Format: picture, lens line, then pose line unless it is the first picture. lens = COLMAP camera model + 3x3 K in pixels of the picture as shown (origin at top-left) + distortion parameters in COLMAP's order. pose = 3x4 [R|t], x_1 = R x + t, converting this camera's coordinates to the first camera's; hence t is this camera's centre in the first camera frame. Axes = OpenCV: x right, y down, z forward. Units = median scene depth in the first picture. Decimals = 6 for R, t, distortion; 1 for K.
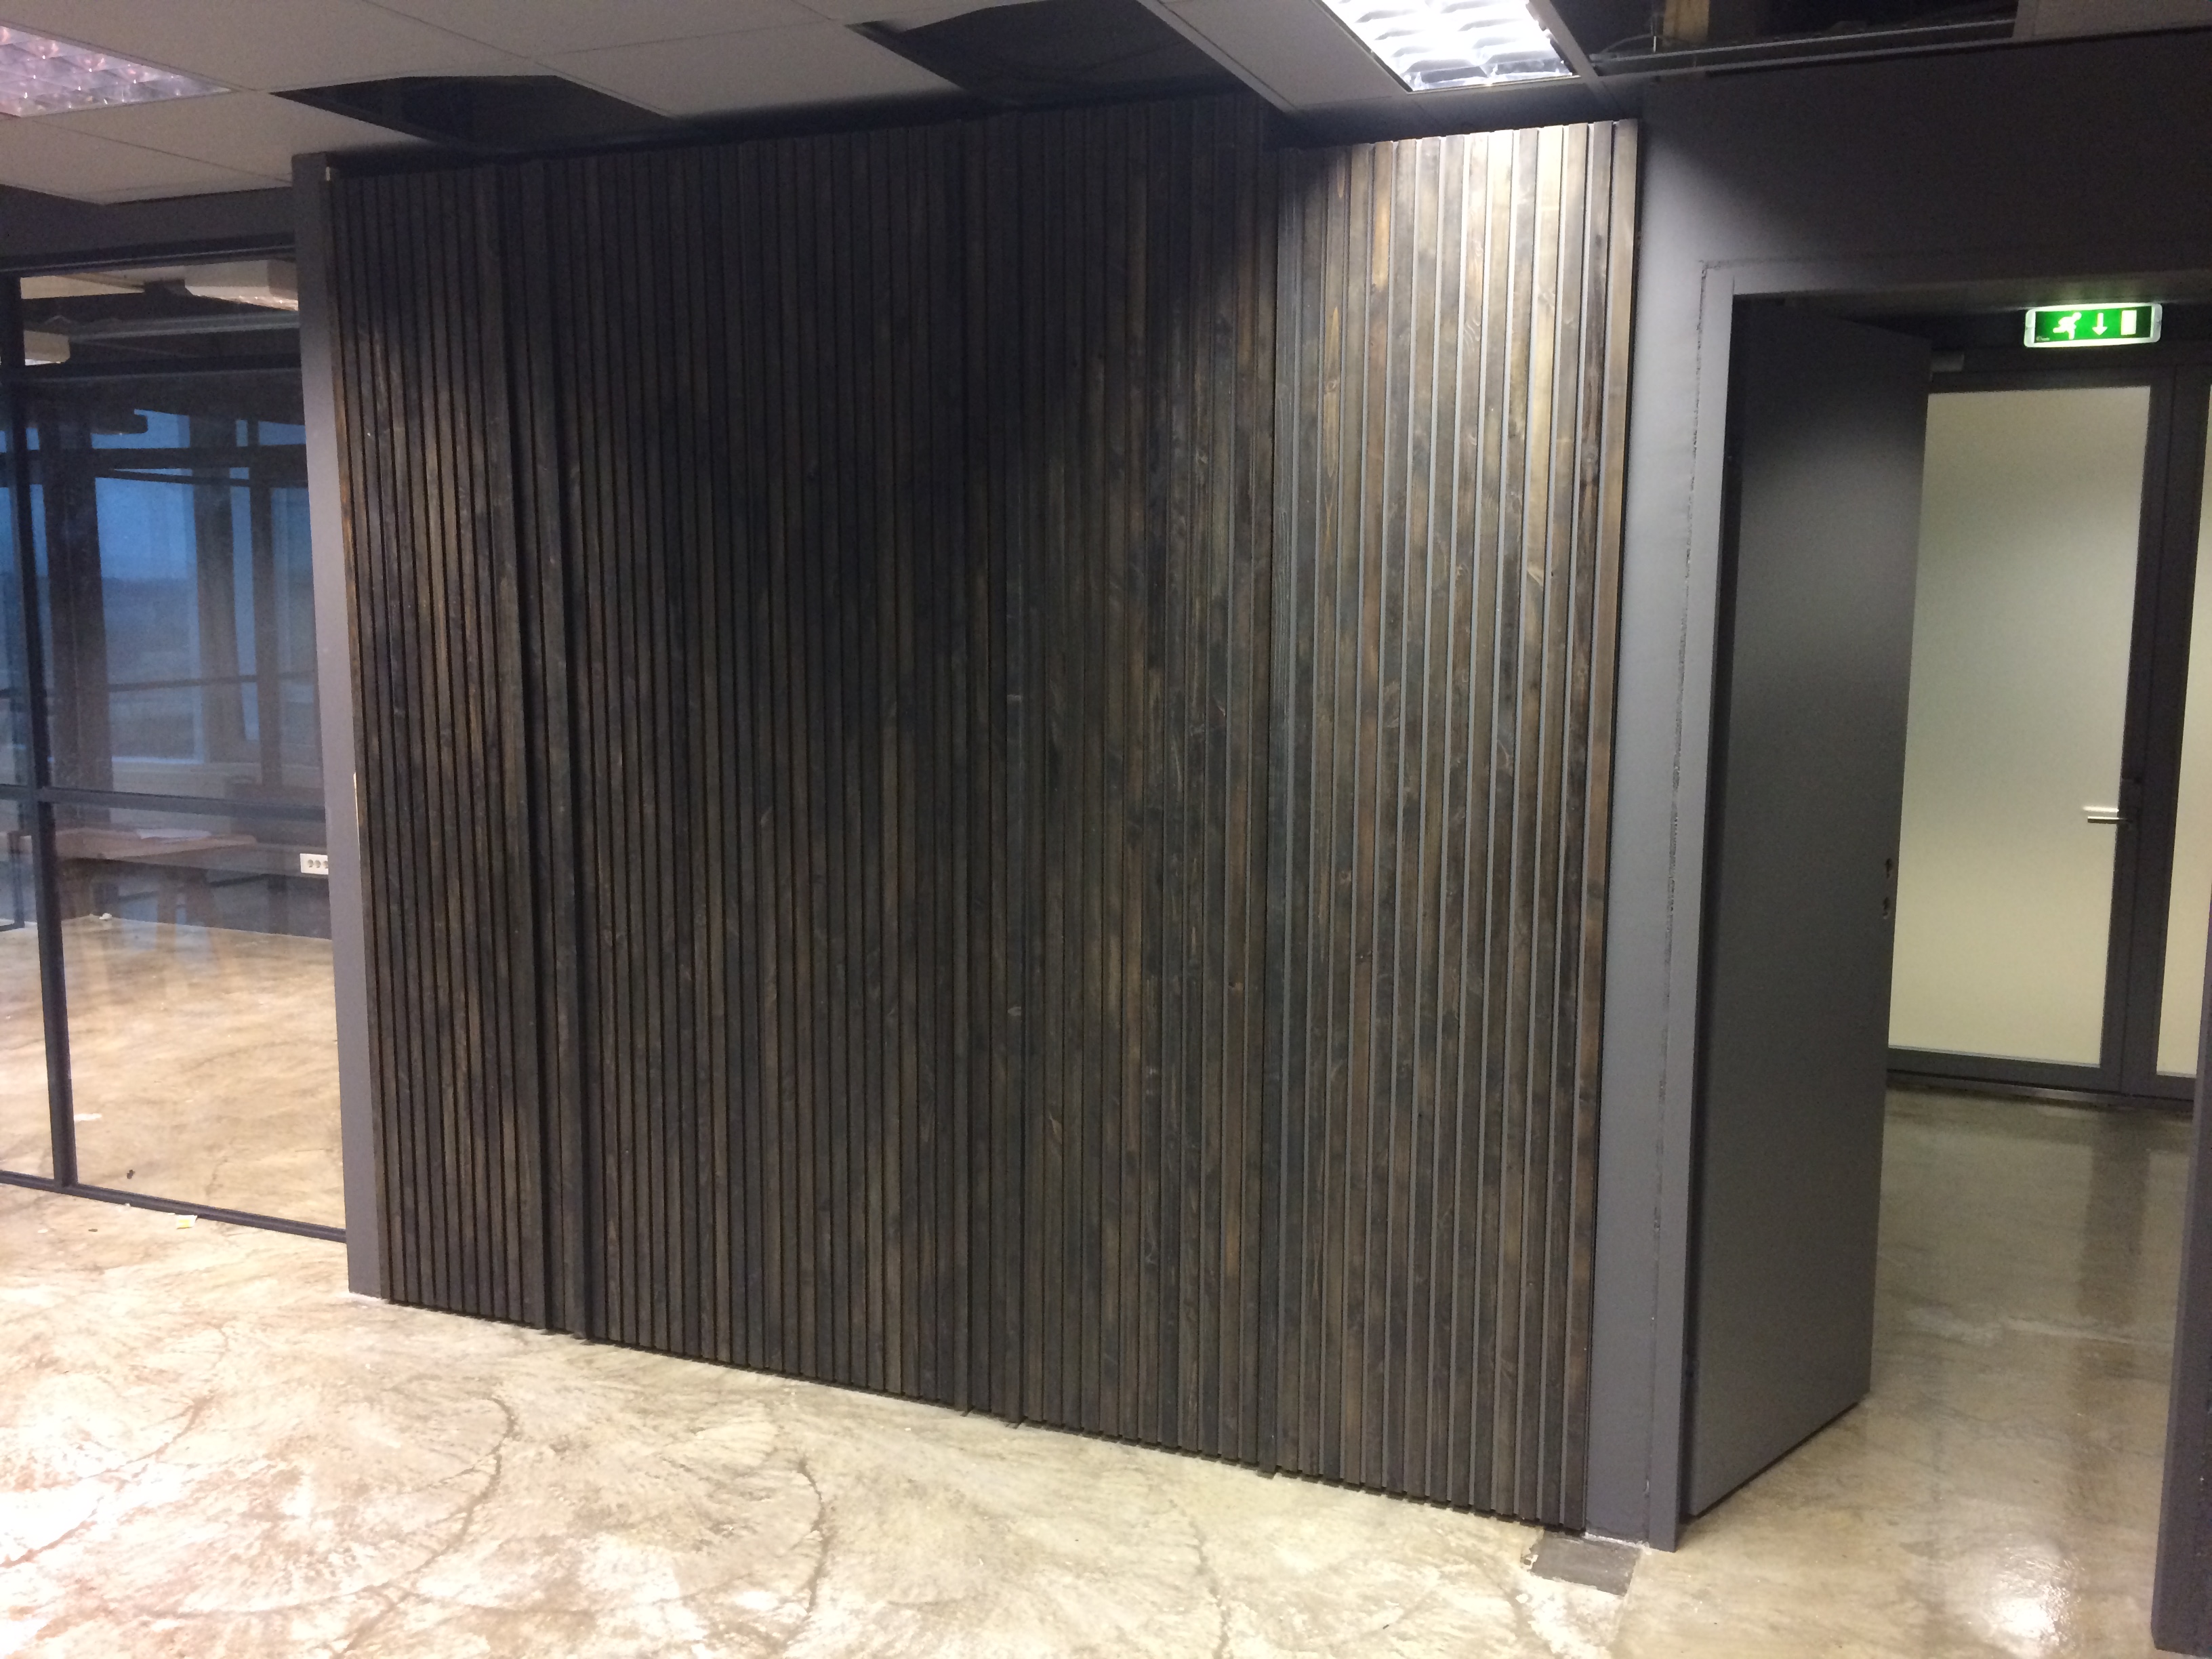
lens RADIAL K [[1893.4, 0, 1116.5], [0, 1893.4, 833.4], [0, 0, 1]] dist [0.006167, -0.006949]
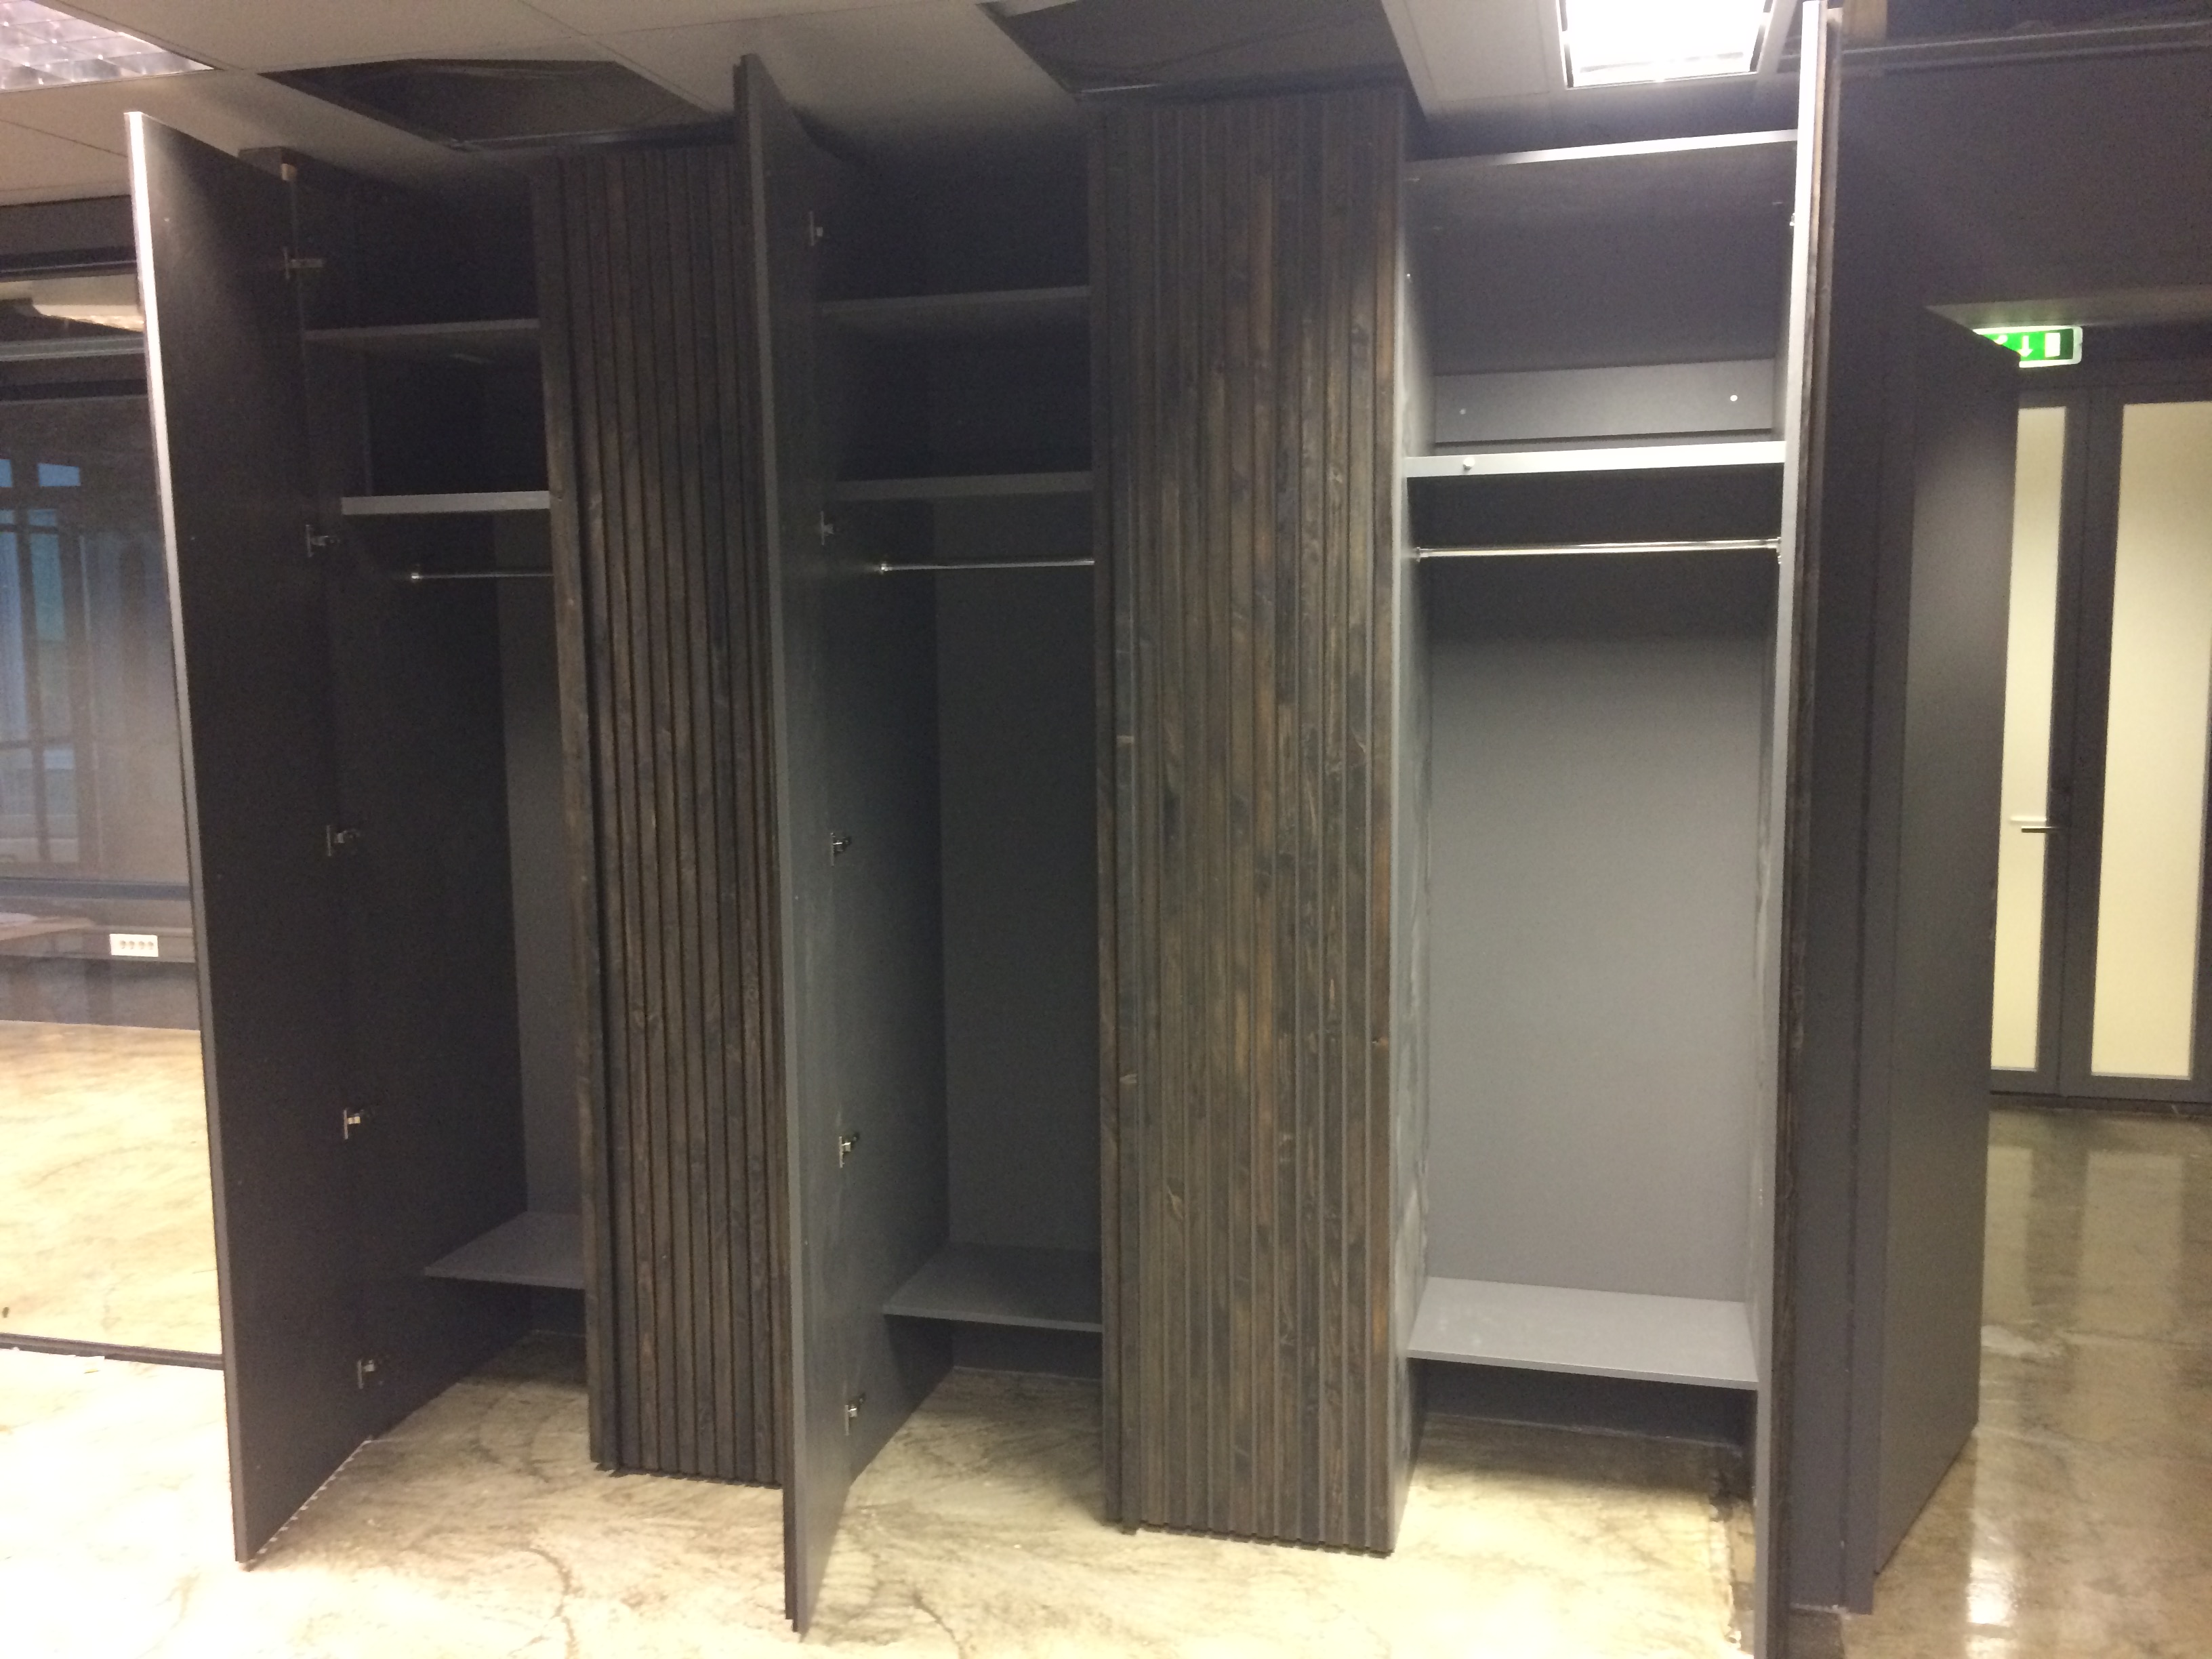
lens RADIAL K [[1893.4, 0, 1099.3], [0, 1893.4, 825.0], [0, 0, 1]] dist [0.006167, -0.006949]
pose [[0.990583, -0.034025, 0.132619, -0.174552], [0.037206, 0.999075, -0.021576, -0.009712], [-0.131762, 0.026307, 0.990932, 0.082836]]
